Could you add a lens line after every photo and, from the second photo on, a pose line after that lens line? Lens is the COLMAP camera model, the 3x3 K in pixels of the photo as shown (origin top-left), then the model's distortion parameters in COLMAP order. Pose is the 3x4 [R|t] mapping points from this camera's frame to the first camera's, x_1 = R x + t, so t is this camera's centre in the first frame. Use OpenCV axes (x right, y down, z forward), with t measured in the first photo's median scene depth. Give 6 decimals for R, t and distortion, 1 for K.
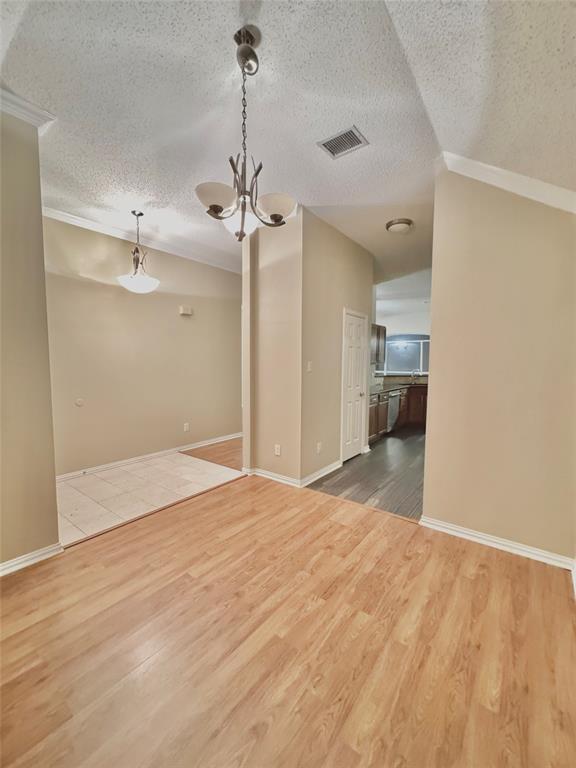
lens RADIAL K [[305.9, 0, 287.8], [0, 305.9, 383.0], [0, 0, 1]] dist [-0.003283, -0.000114]
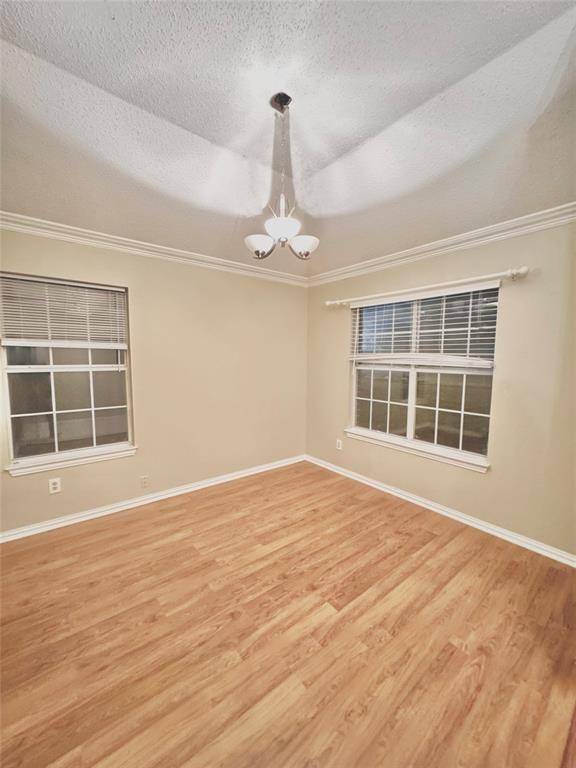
lens RADIAL K [[305.9, 0, 283.6], [0, 305.9, 384.9], [0, 0, 1]] dist [-0.003283, -0.000114]
pose [[-0.965814, -0.041246, 0.255934, -0.388405], [-0.000629, 0.987632, 0.156790, -0.147908], [-0.259236, 0.151269, -0.953894, 1.823589]]
